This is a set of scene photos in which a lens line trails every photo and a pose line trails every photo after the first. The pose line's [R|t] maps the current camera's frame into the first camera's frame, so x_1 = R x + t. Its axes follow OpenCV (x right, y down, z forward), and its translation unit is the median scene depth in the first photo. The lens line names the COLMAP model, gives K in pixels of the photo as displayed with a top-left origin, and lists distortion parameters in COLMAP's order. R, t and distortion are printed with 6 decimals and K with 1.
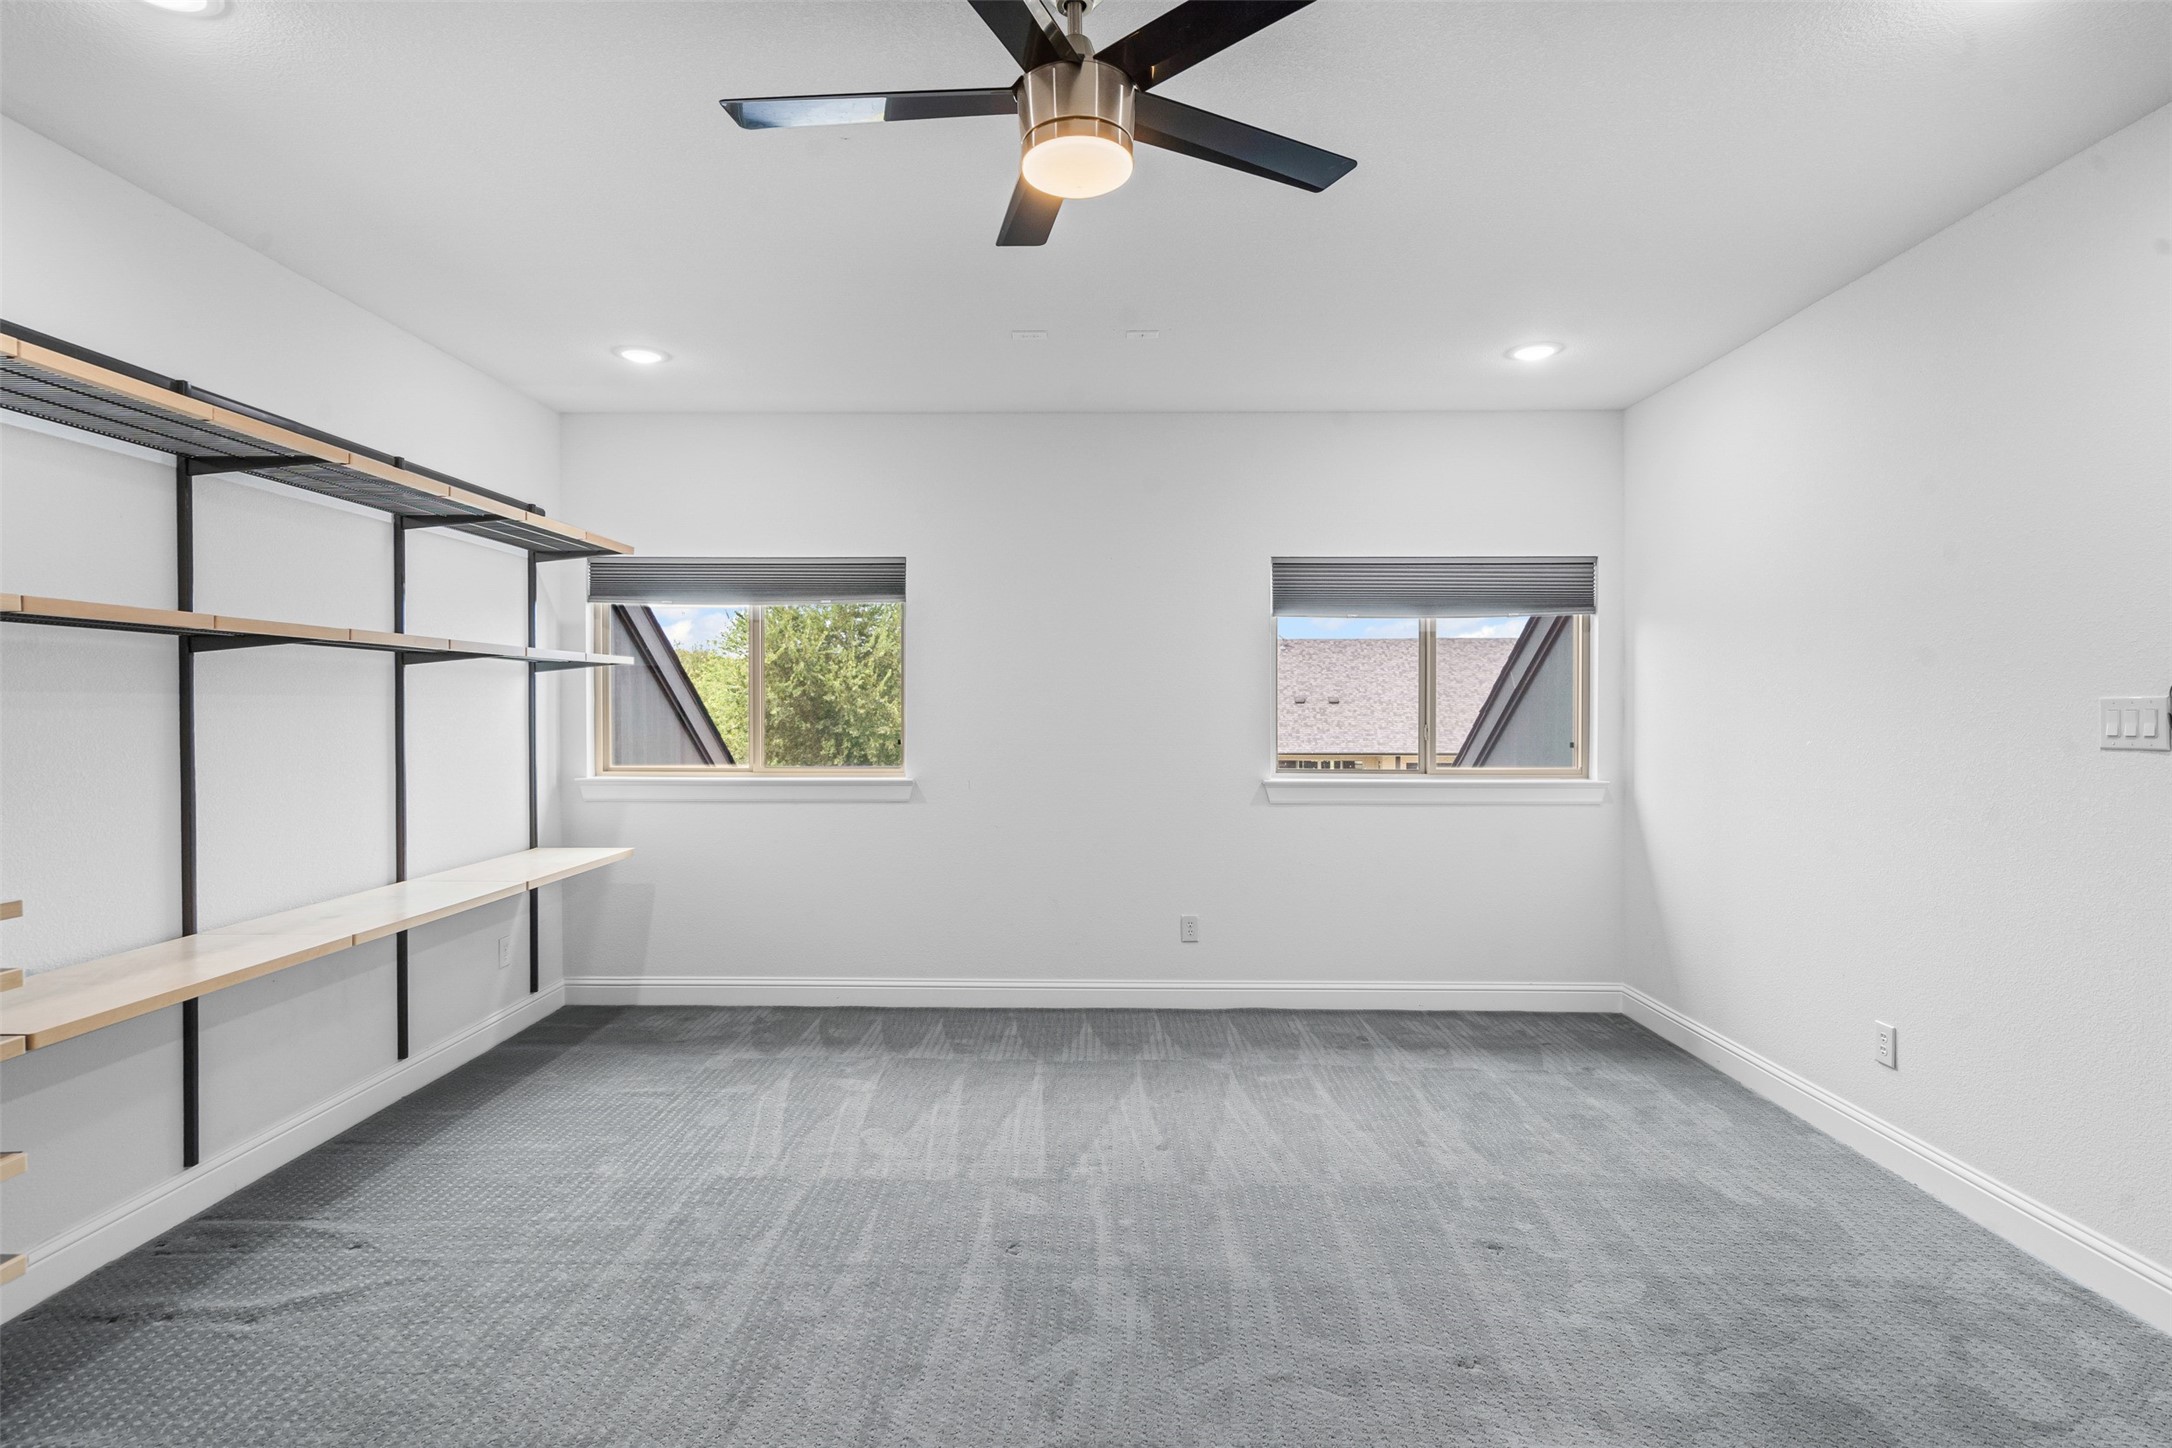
lens RADIAL K [[1077.1, 0, 1082.8], [0, 1077.1, 710.0], [0, 0, 1]] dist [0.001905, 0.000814]
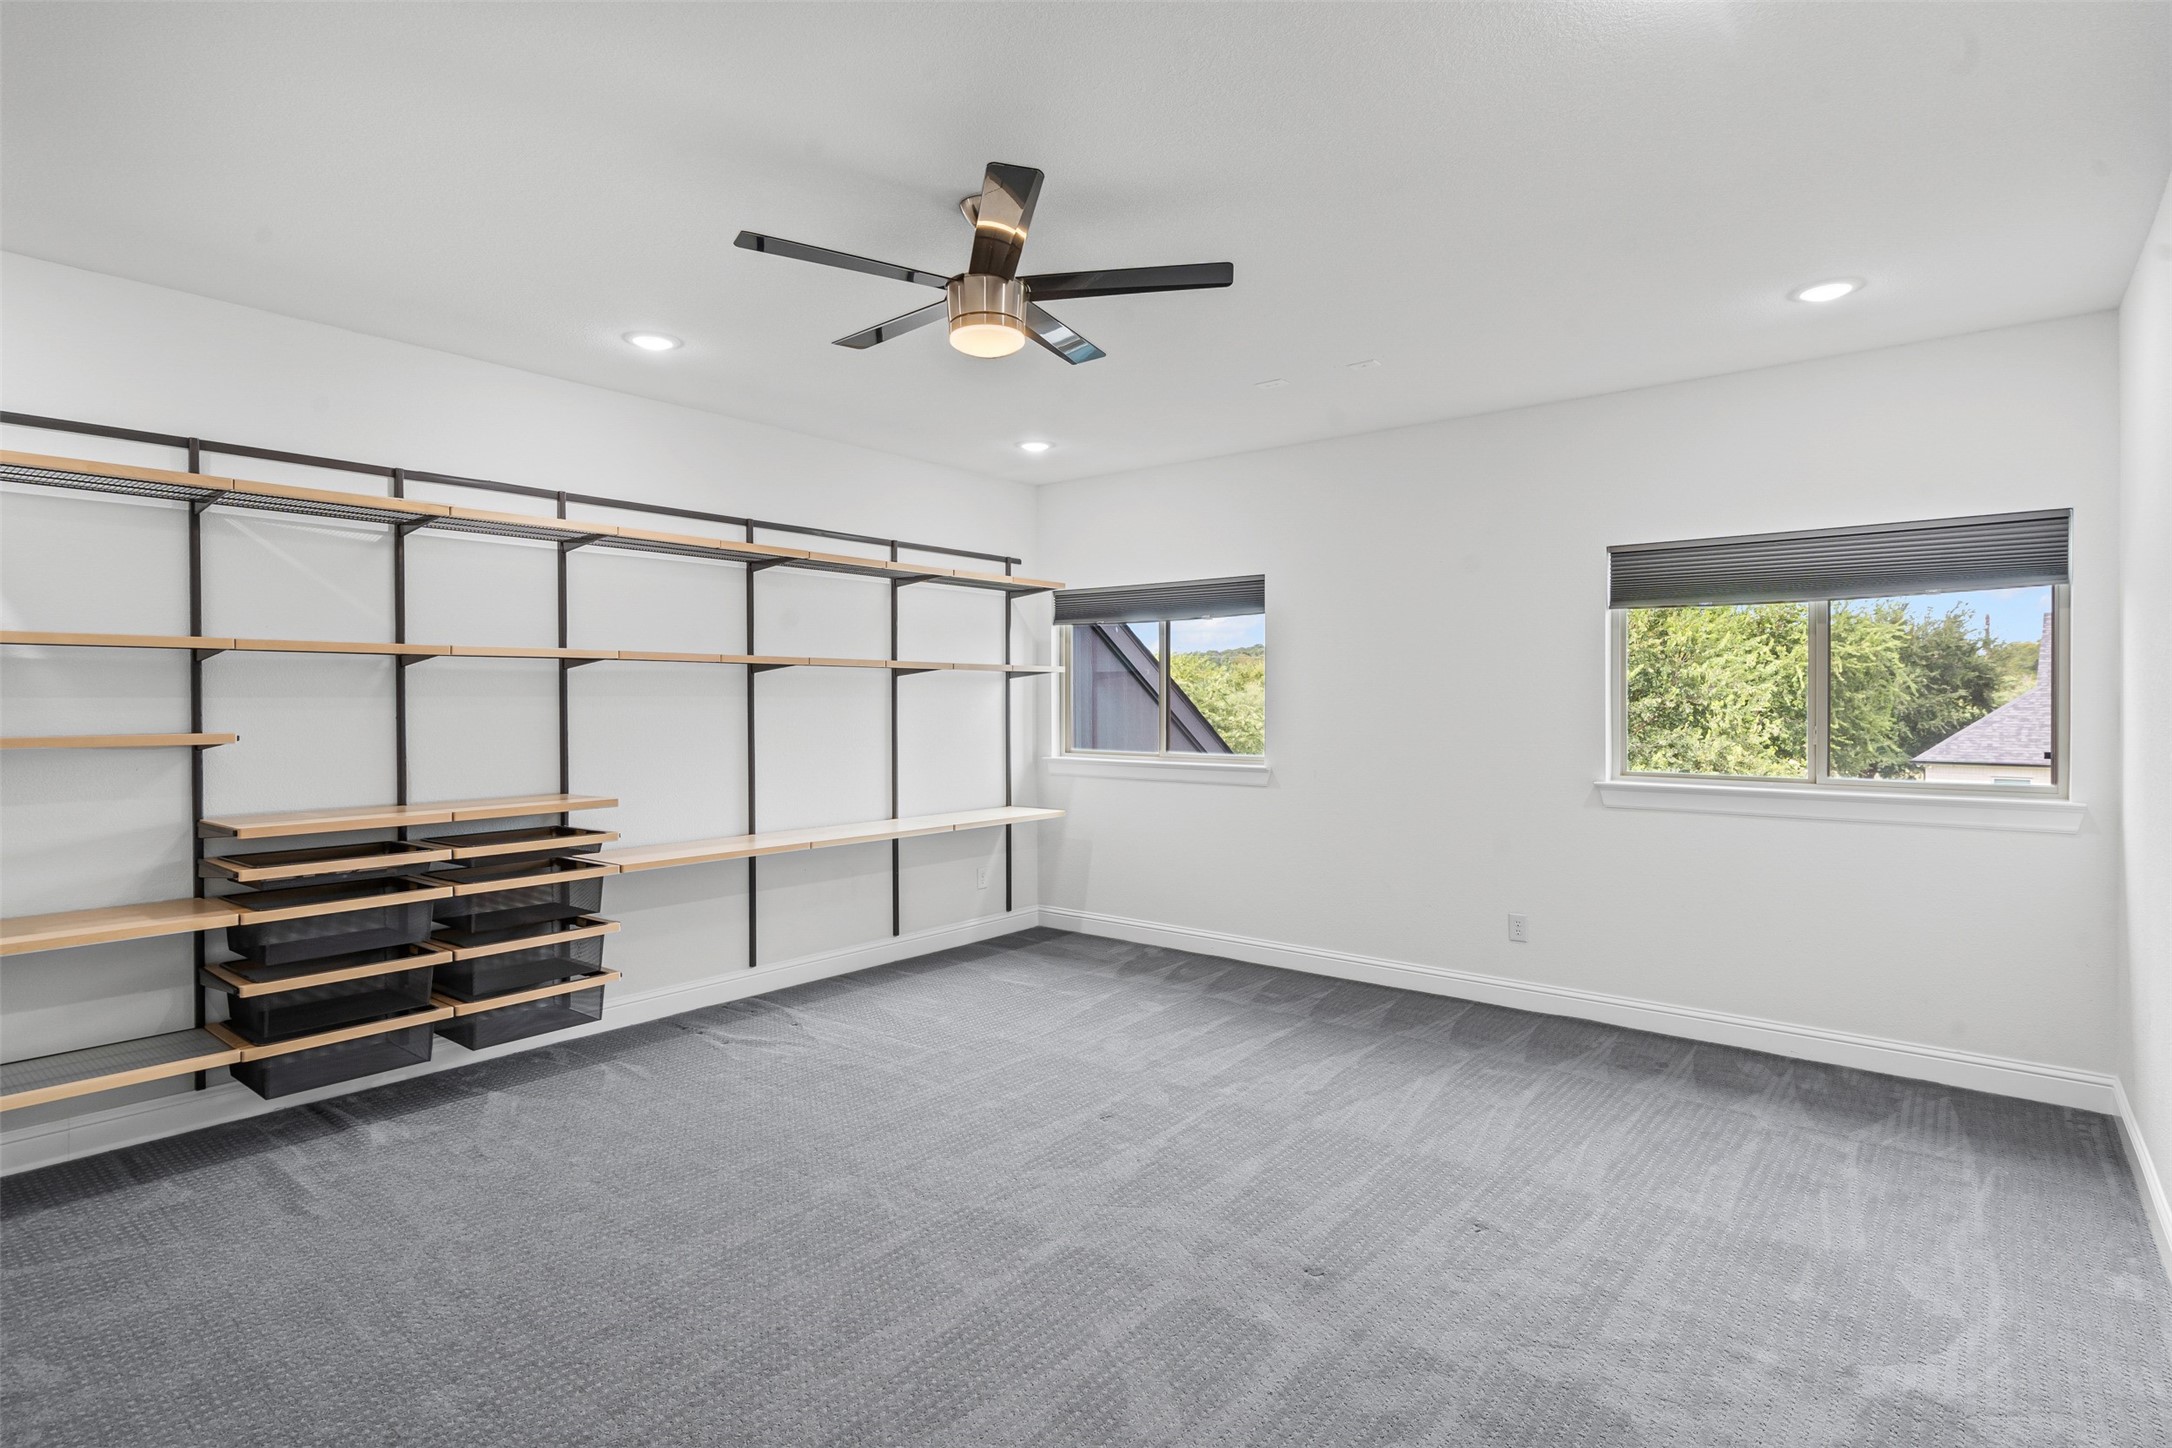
lens RADIAL K [[1087.5, 0, 1080.8], [0, 1087.5, 704.9], [0, 0, 1]] dist [0.005944, -0.000484]
pose [[0.788492, 0.001838, -0.615042, 0.474015], [-0.000770, 0.999998, 0.002002, -0.005385], [0.615044, -0.001105, 0.788492, -0.045623]]
